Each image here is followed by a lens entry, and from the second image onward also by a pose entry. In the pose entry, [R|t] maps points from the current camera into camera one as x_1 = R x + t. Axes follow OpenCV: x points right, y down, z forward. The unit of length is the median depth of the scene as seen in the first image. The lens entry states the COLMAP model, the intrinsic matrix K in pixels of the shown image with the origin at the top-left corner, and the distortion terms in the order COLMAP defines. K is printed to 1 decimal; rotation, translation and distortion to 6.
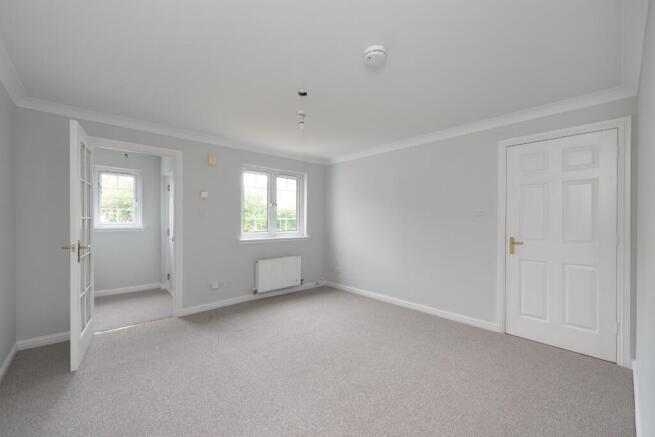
lens RADIAL K [[269.8, 0, 330.5], [0, 269.8, 218.7], [0, 0, 1]] dist [-0.000218, -0.000083]
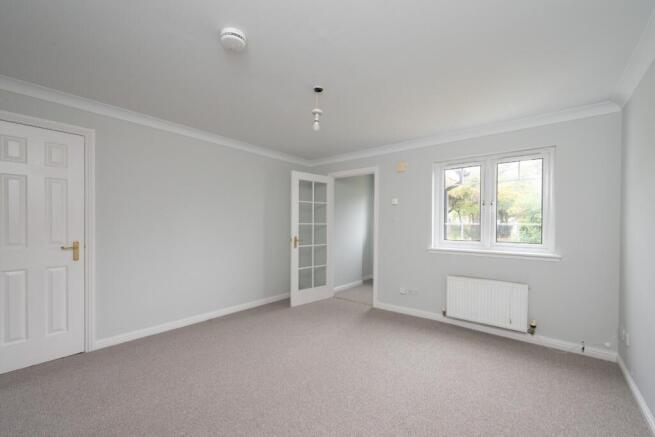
lens RADIAL K [[271.6, 0, 326.0], [0, 271.6, 224.5], [0, 0, 1]] dist [0.001189, 0.000132]
pose [[0.125844, -0.004049, -0.992042, 0.498350], [-0.000720, 0.999991, -0.004173, 0.004997], [0.992050, 0.001239, 0.125840, 0.537810]]
